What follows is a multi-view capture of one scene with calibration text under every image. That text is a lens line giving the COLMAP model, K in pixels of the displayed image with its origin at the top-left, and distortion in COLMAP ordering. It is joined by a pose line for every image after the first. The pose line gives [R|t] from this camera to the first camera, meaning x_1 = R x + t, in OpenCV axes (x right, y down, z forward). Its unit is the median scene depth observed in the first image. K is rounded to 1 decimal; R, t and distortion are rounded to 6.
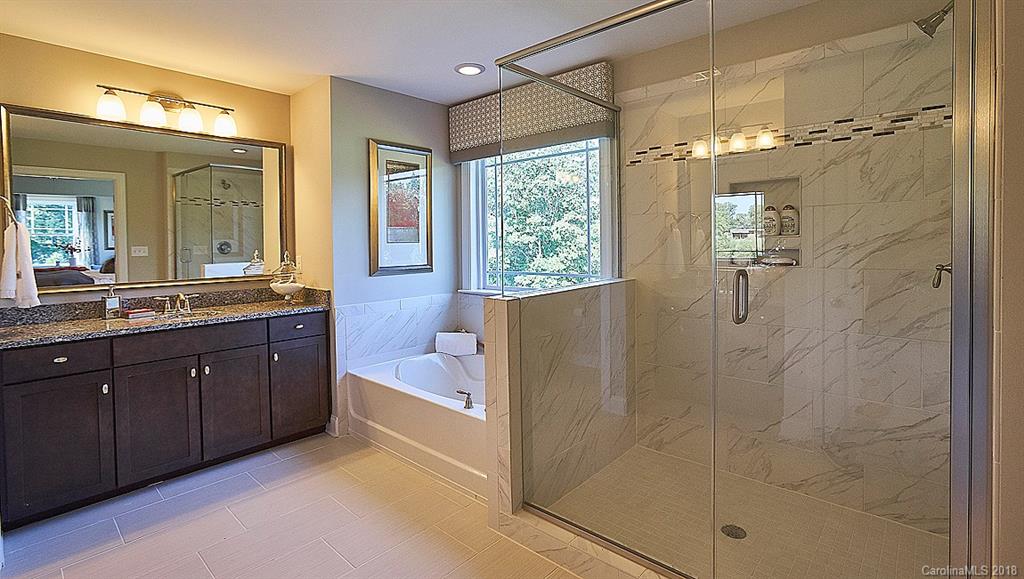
lens RADIAL K [[458.8, 0, 482.6], [0, 458.8, 254.4], [0, 0, 1]] dist [-0.024402, 0.008168]
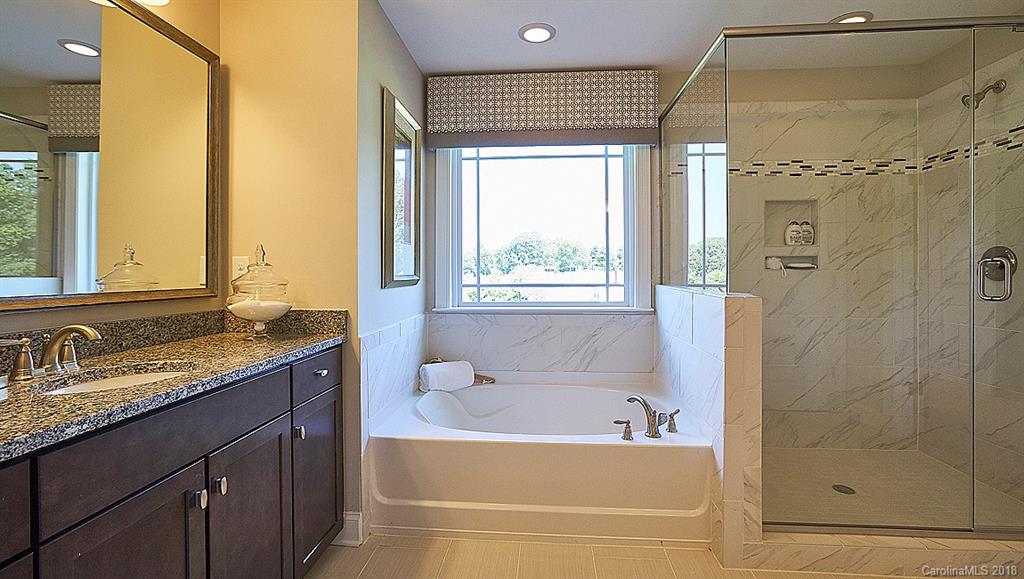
lens RADIAL K [[458.8, 0, 510.7], [0, 458.8, 271.7], [0, 0, 1]] dist [-0.024402, 0.008168]
pose [[0.785894, 0.010926, 0.618264, -0.679080], [0.004450, 0.999718, -0.023324, 0.051947], [-0.618345, 0.021082, 0.785624, 0.465493]]
